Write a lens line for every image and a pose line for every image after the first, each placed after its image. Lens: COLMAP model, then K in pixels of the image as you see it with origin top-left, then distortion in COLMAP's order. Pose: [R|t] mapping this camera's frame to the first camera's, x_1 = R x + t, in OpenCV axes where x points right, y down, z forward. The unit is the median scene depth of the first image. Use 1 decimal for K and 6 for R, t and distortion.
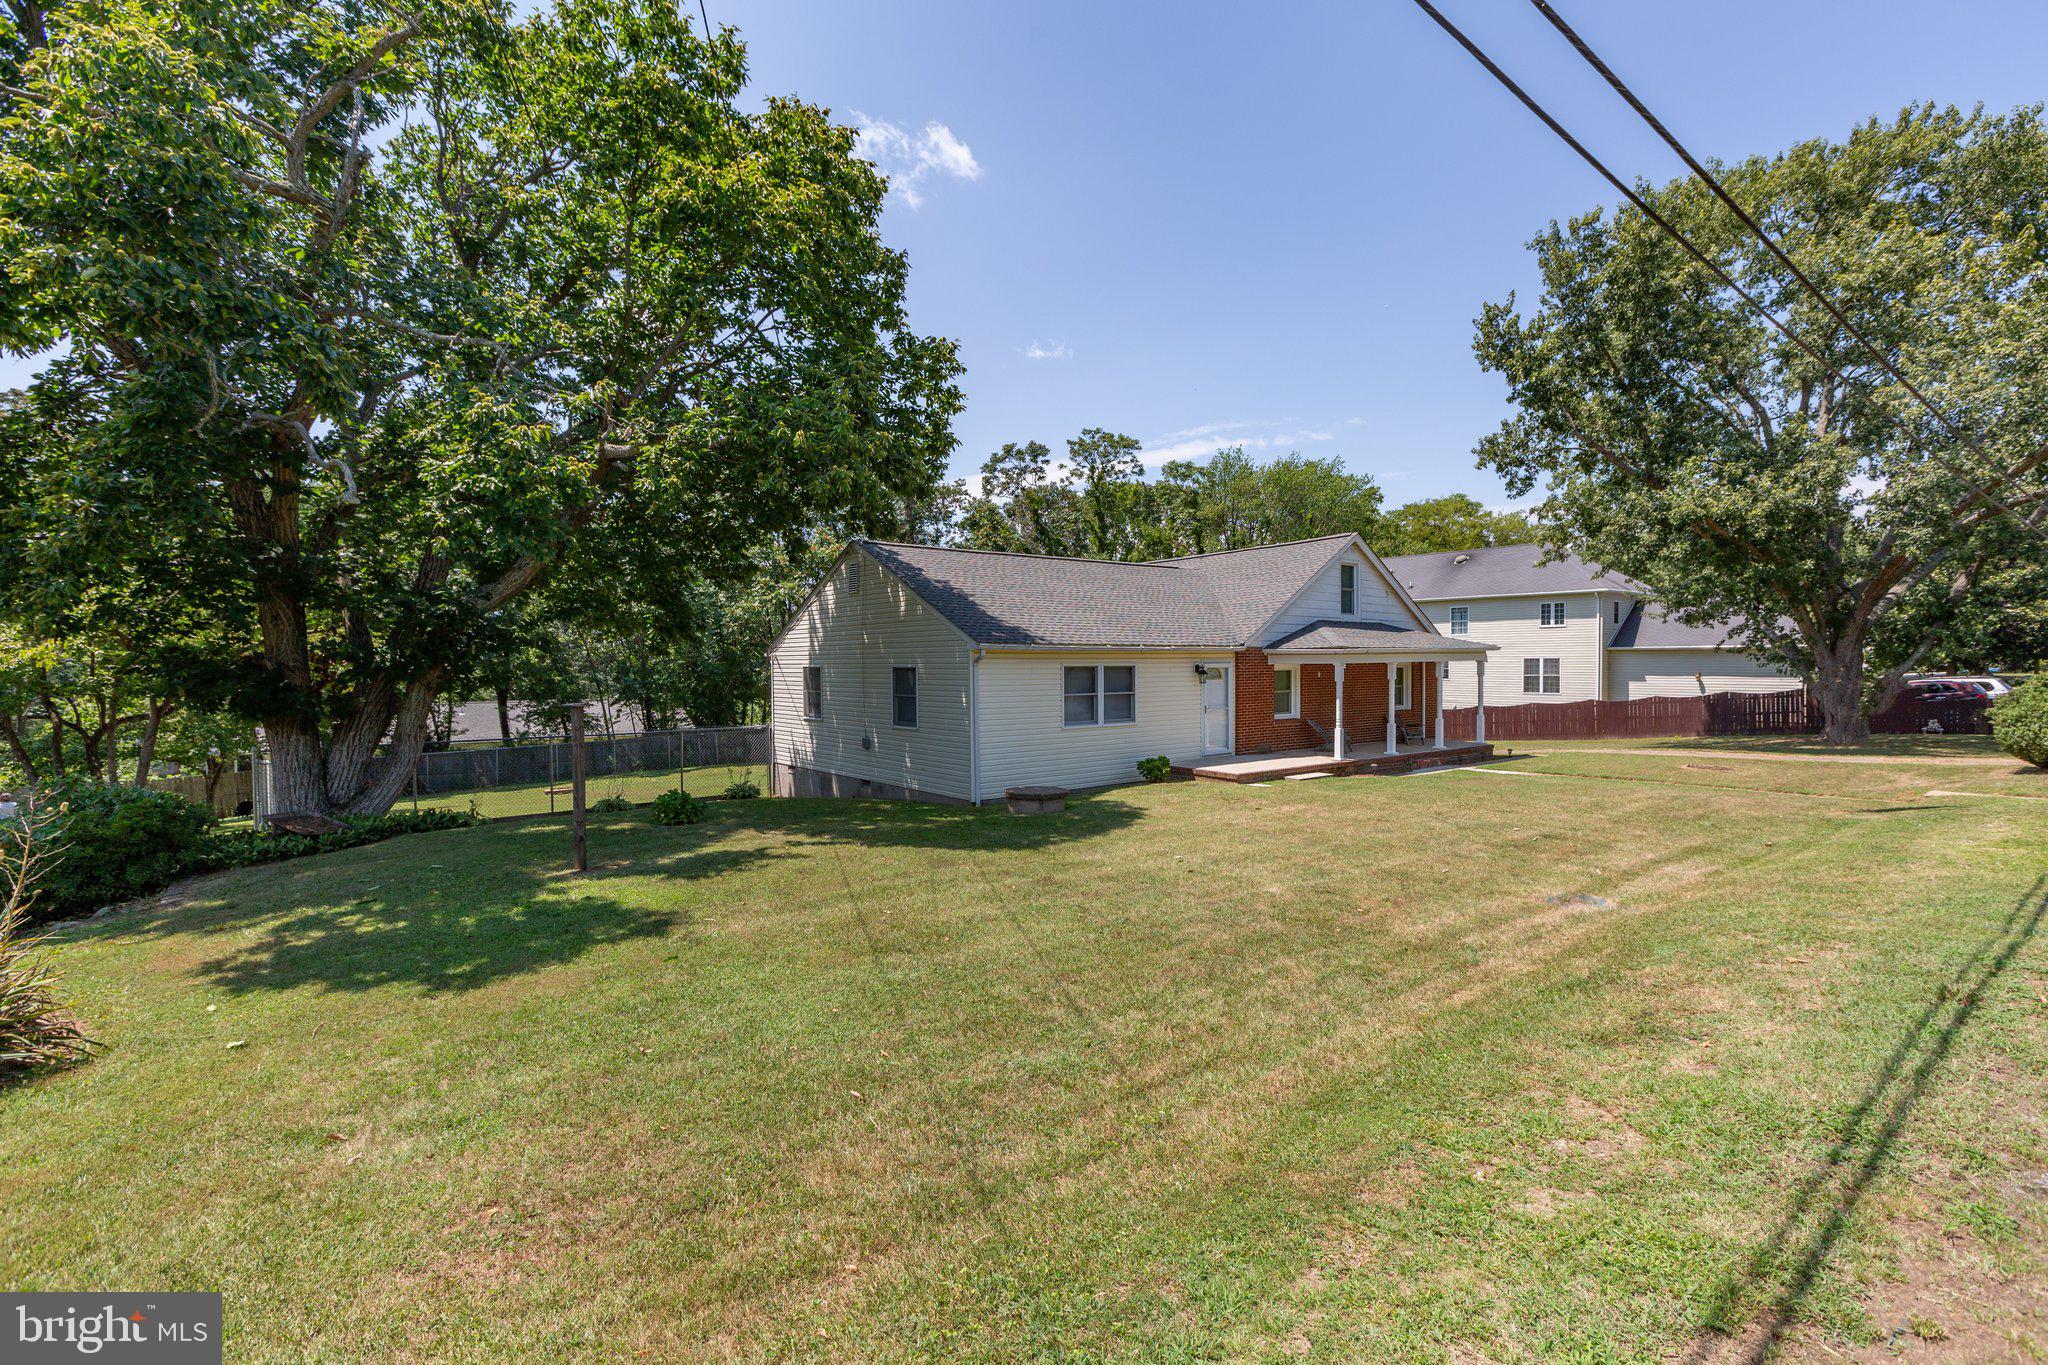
lens RADIAL K [[933.9, 0, 1036.4], [0, 933.9, 692.2], [0, 0, 1]] dist [-0.002482, 0.000057]
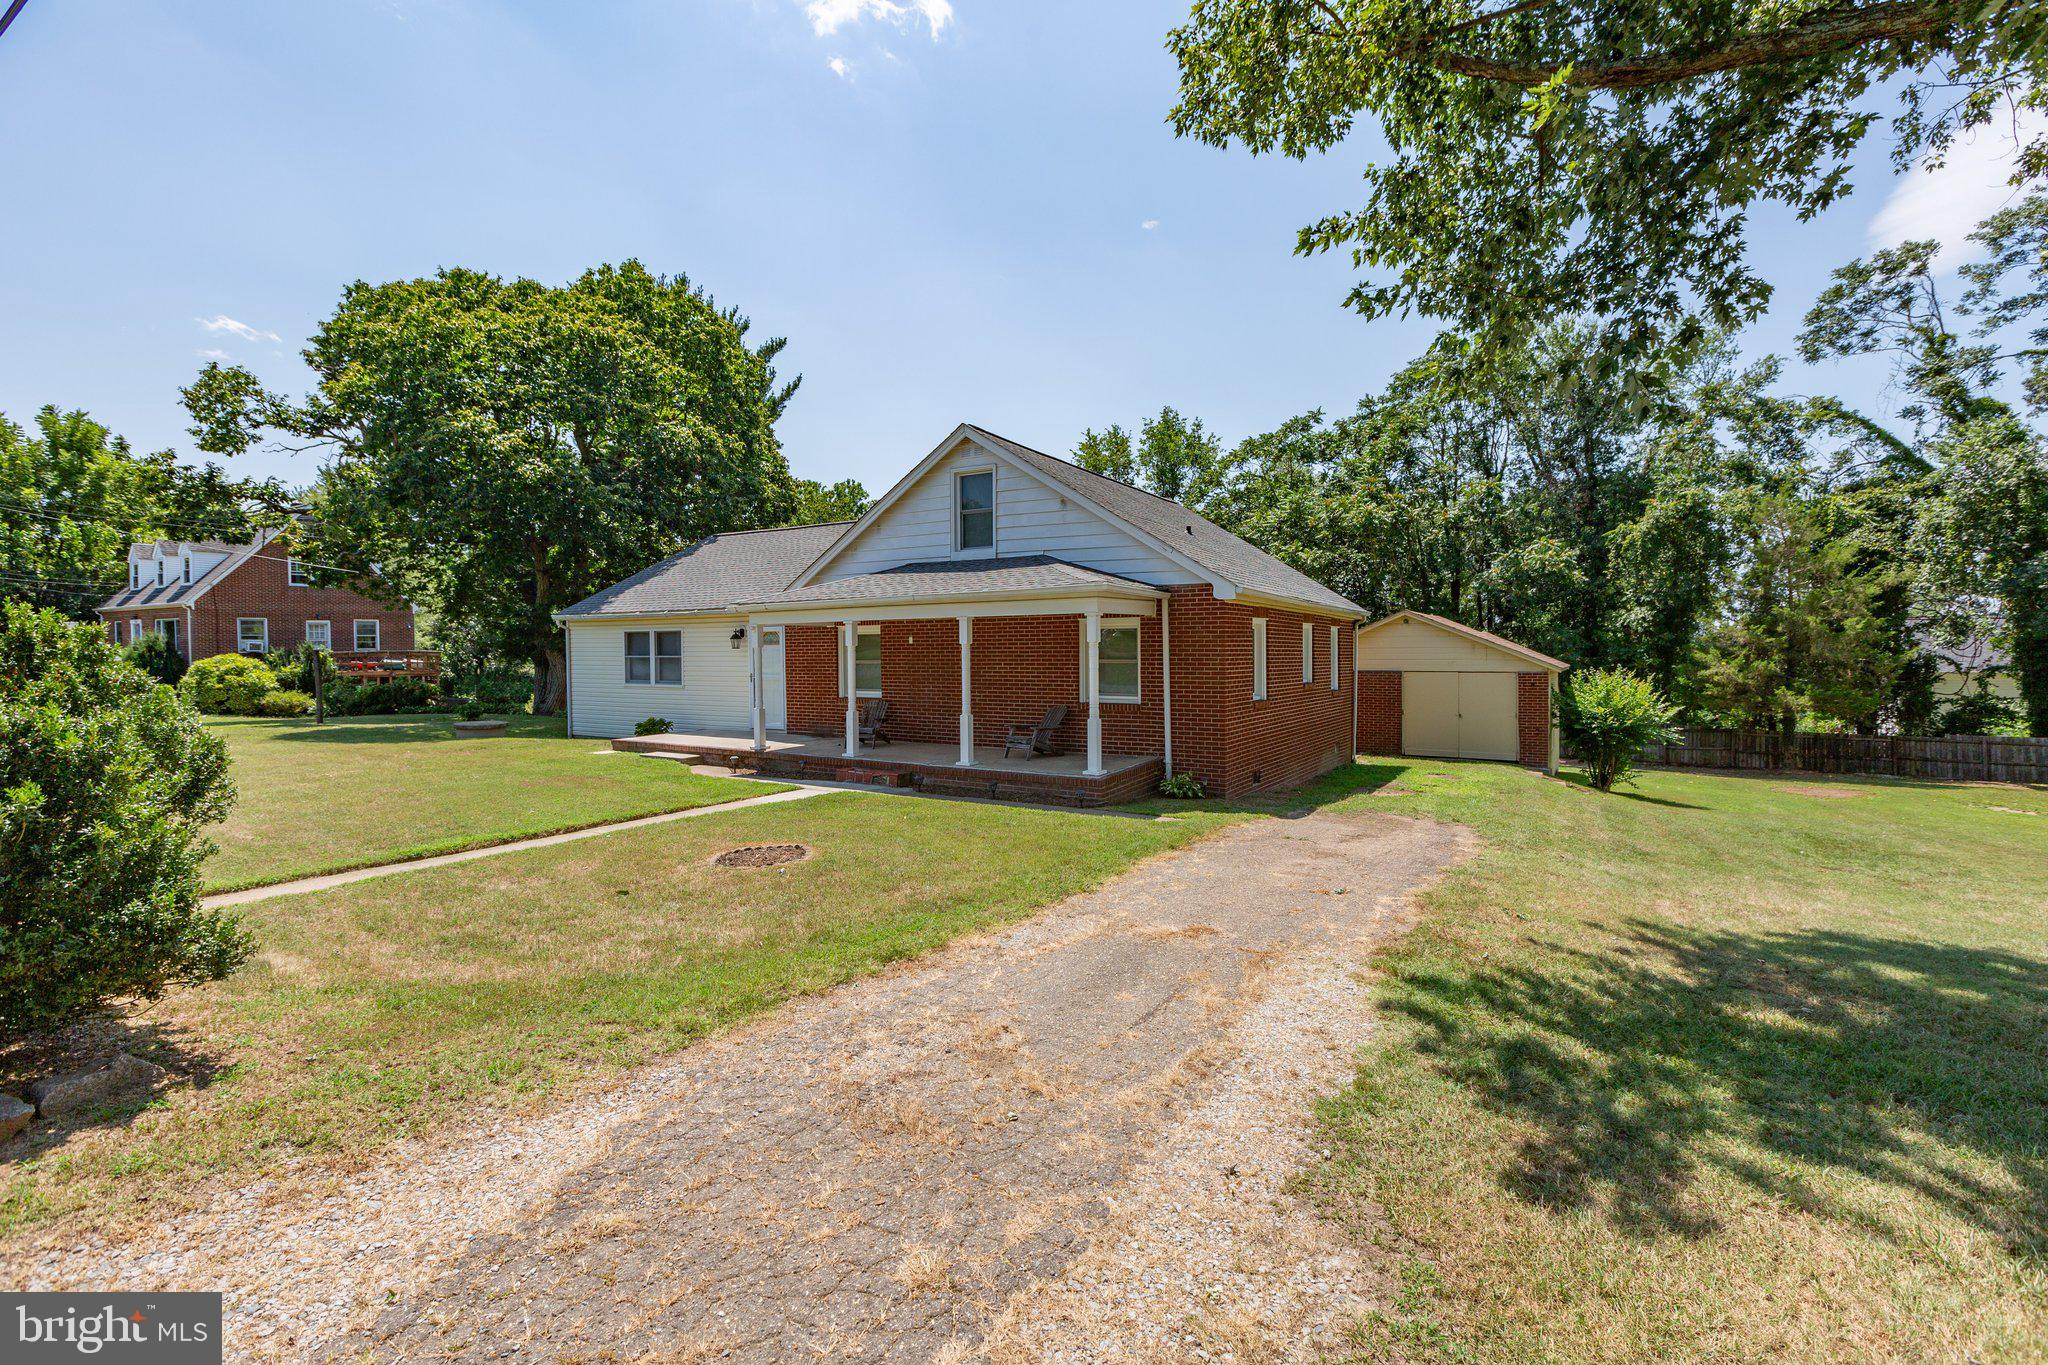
lens RADIAL K [[933.9, 0, 1036.3], [0, 933.9, 682.2], [0, 0, 1]] dist [-0.002482, 0.000057]
pose [[0.347995, 0.039861, -0.936648, 0.993233], [-0.023659, 0.999151, 0.033730, -0.012703], [0.937198, 0.010423, 0.348643, 0.826316]]
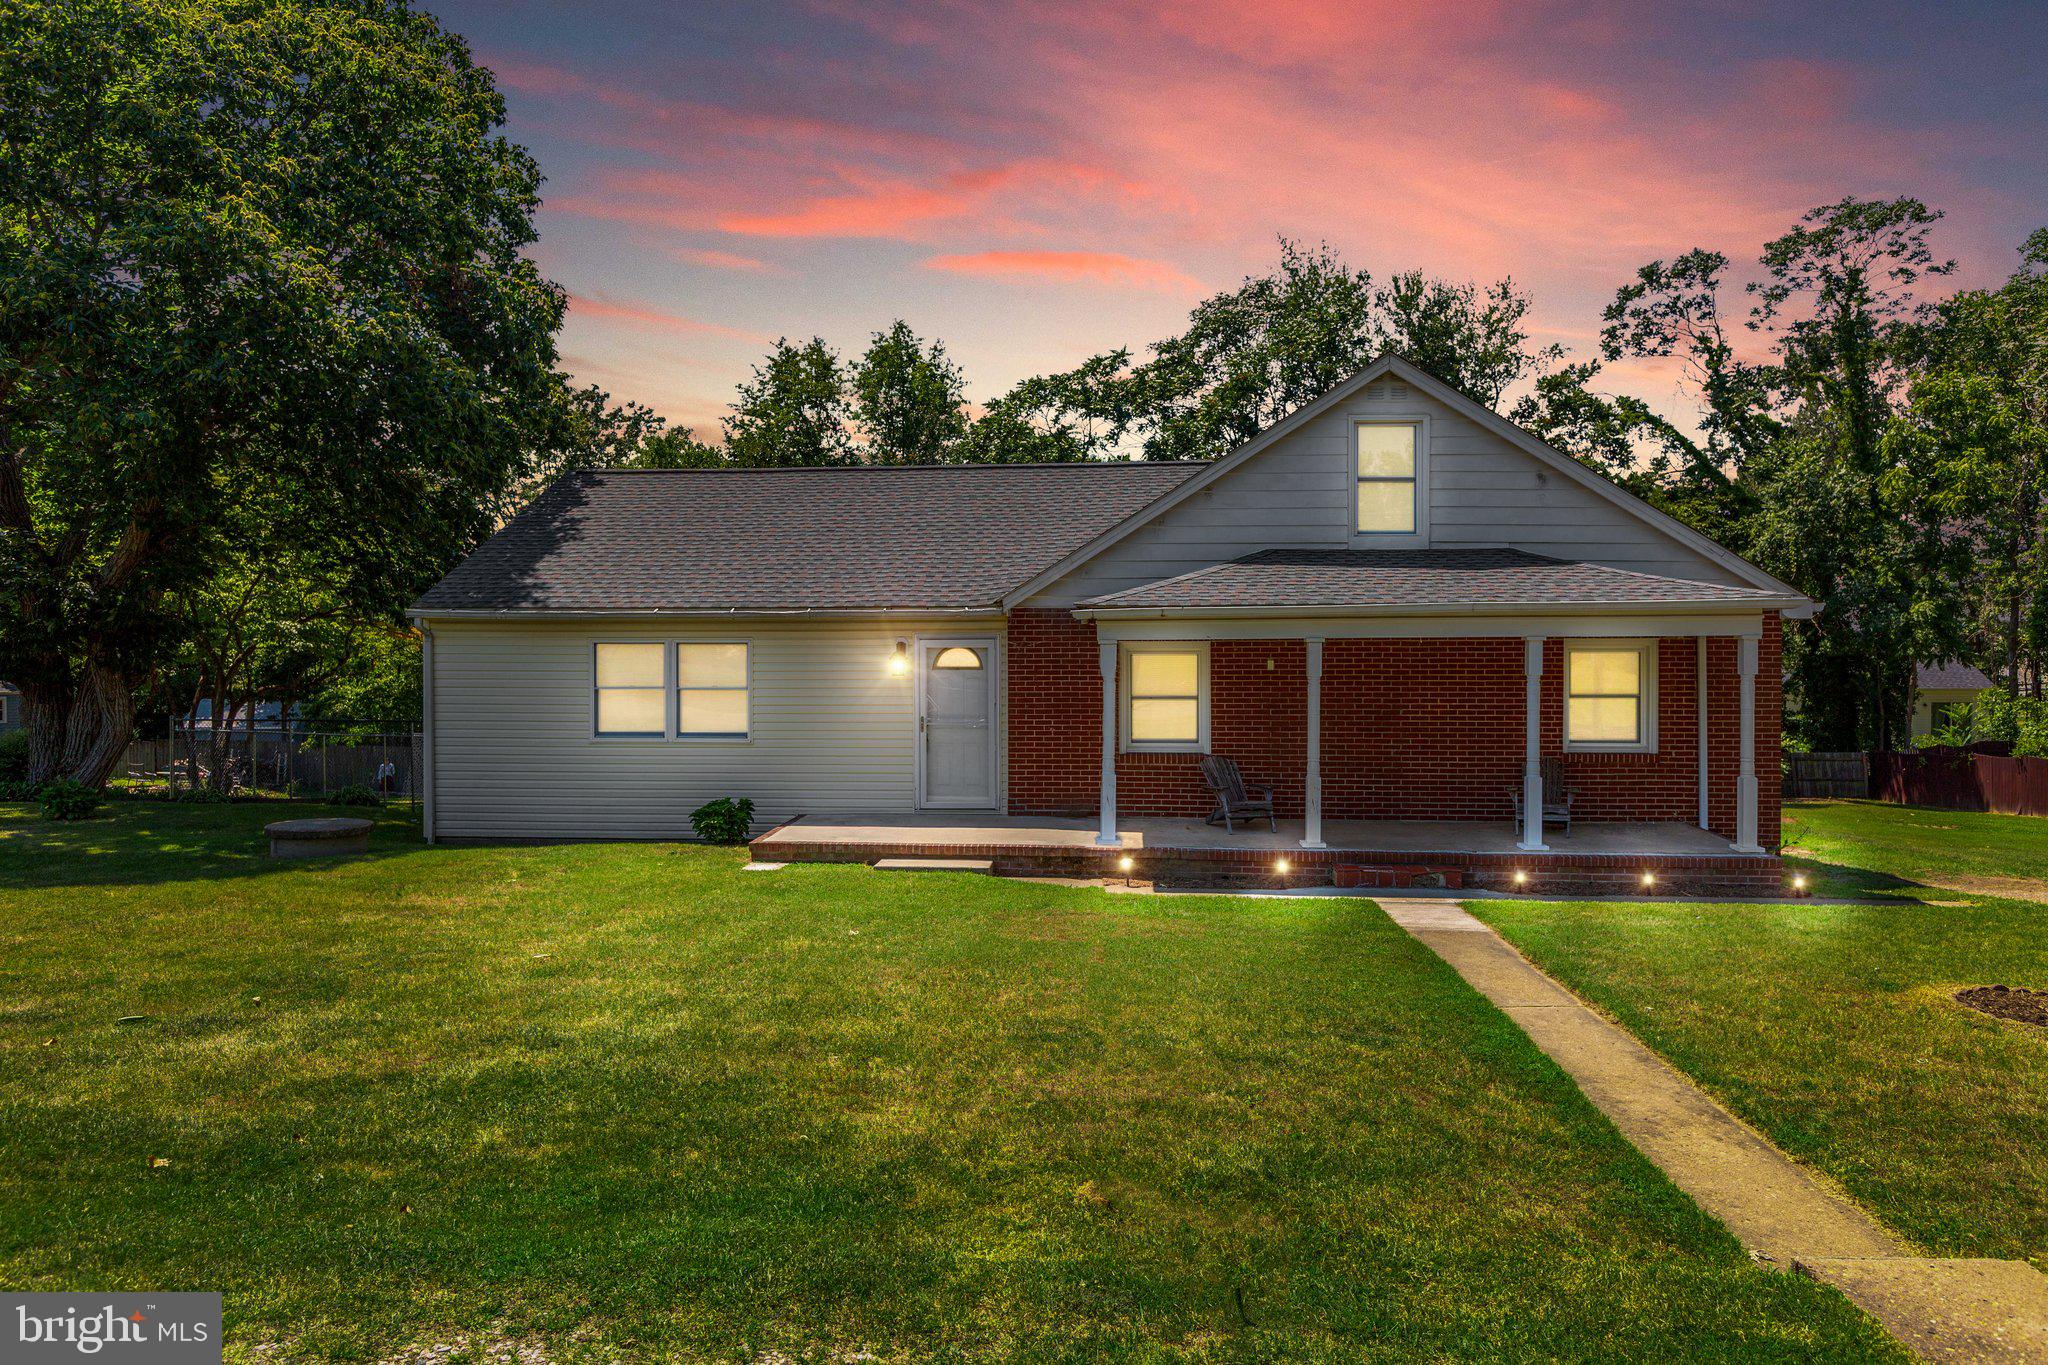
lens RADIAL K [[1295.4, 0, 1031.2], [0, 1295.4, 667.3], [0, 0, 1]] dist [-0.002213, -0.003193]
pose [[0.734753, 0.015860, -0.678149, 0.648794], [-0.024387, 0.999698, -0.003042, -0.011994], [0.677896, 0.018773, 0.734918, 0.426263]]
